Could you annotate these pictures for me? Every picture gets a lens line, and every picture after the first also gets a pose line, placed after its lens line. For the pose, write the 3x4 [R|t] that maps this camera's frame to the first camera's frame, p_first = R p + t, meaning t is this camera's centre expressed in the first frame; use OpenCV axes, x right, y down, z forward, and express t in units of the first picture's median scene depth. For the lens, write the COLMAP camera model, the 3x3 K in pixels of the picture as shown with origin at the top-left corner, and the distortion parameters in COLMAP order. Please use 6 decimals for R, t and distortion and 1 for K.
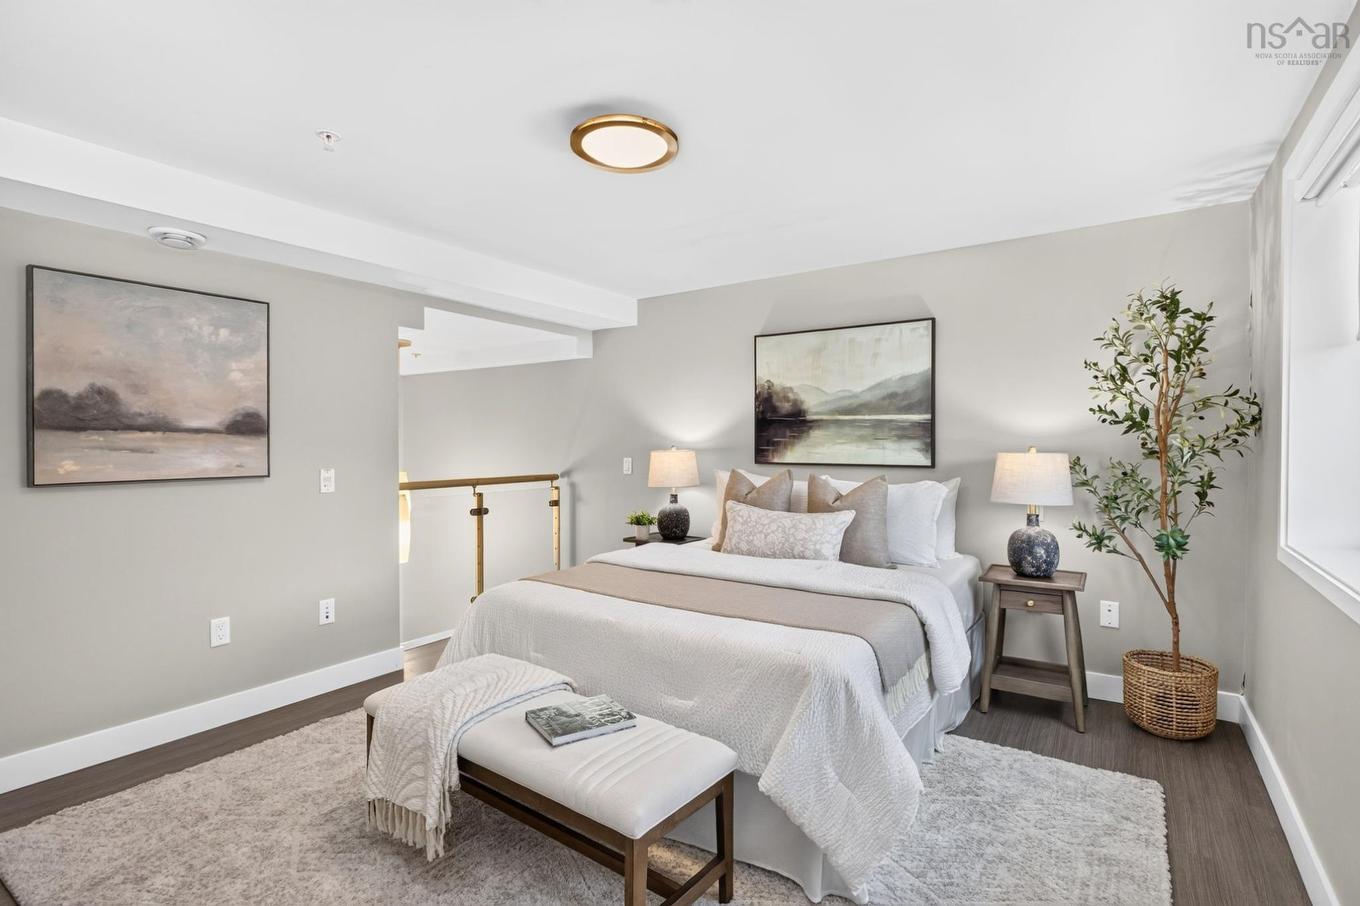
lens RADIAL K [[678.6, 0, 709.2], [0, 678.6, 450.4], [0, 0, 1]] dist [0.003501, 0.000310]
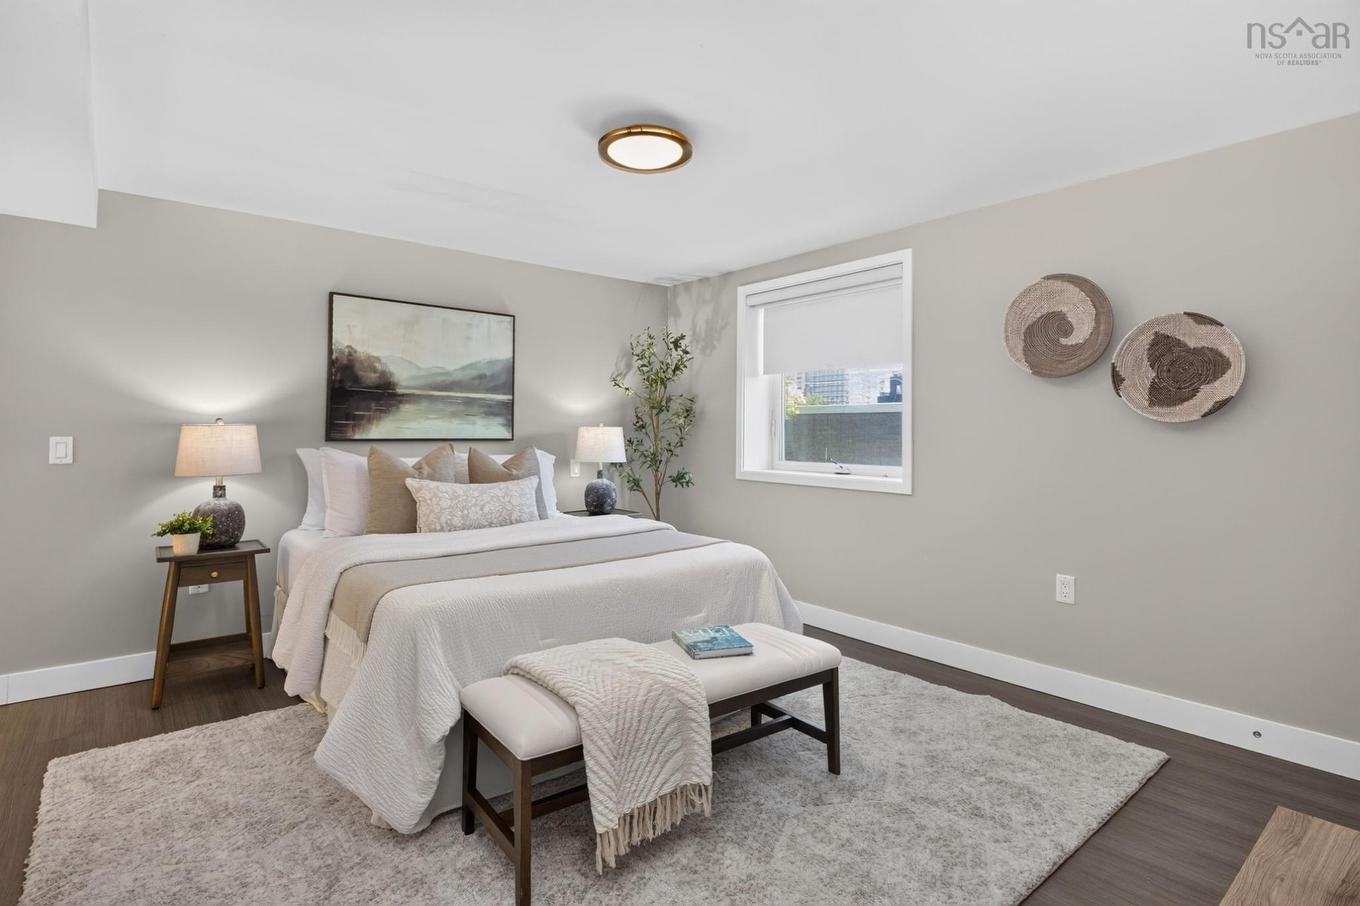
lens RADIAL K [[691.9, 0, 674.1], [0, 691.9, 426.6], [0, 0, 1]] dist [0.033123, -0.033009]
pose [[0.259999, 0.007796, 0.965577, -0.717465], [0.005815, 0.999937, -0.009639, 0.013847], [-0.965591, 0.008121, 0.259937, 0.380491]]
